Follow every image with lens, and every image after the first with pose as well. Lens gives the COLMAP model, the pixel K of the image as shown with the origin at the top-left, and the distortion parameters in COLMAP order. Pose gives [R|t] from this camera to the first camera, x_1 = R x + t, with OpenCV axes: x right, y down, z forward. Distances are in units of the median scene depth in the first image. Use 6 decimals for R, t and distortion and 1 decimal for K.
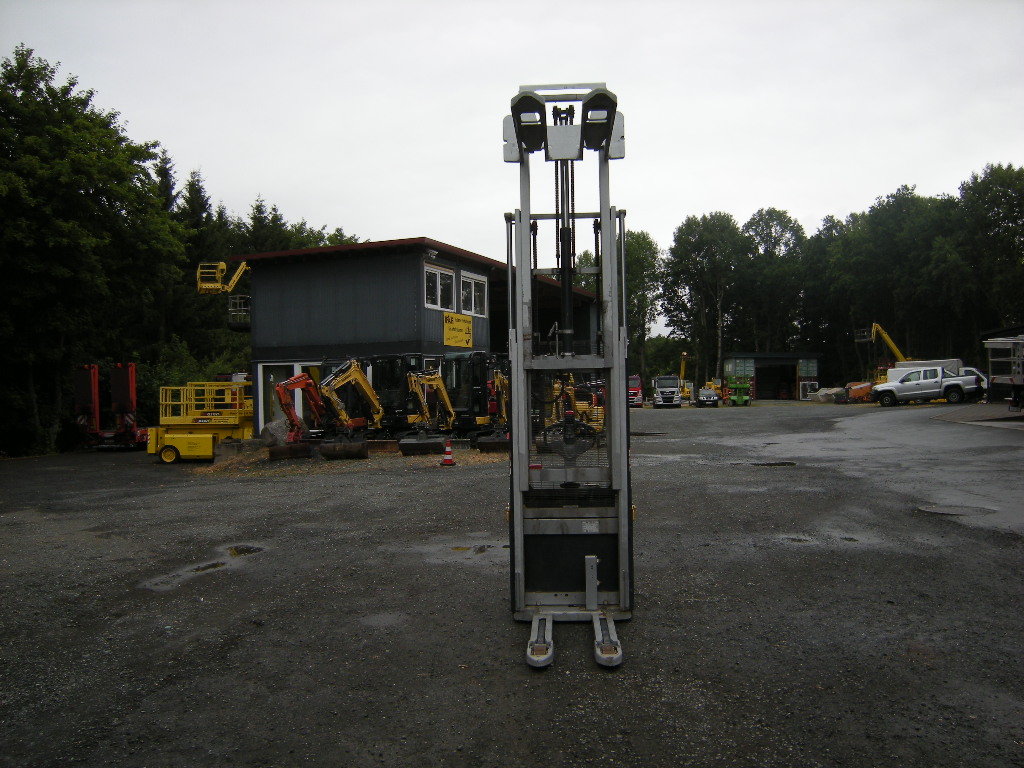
lens RADIAL K [[848.6, 0, 512.1], [0, 848.6, 387.6], [0, 0, 1]] dist [-0.110933, 0.038292]
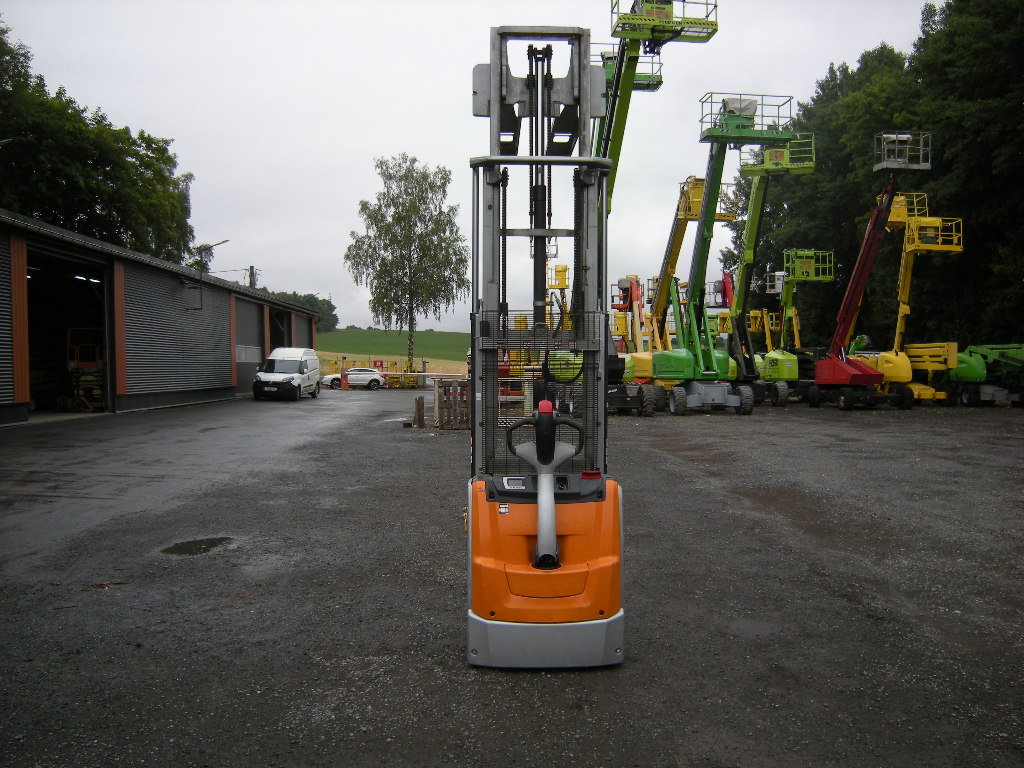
lens RADIAL K [[848.6, 0, 515.7], [0, 848.6, 390.3], [0, 0, 1]] dist [-0.110933, 0.038292]
pose [[-0.995870, 0.017230, -0.089137, 0.044647], [0.014212, 0.999308, 0.034373, -0.001498], [0.089667, 0.032964, -0.995426, 0.490196]]
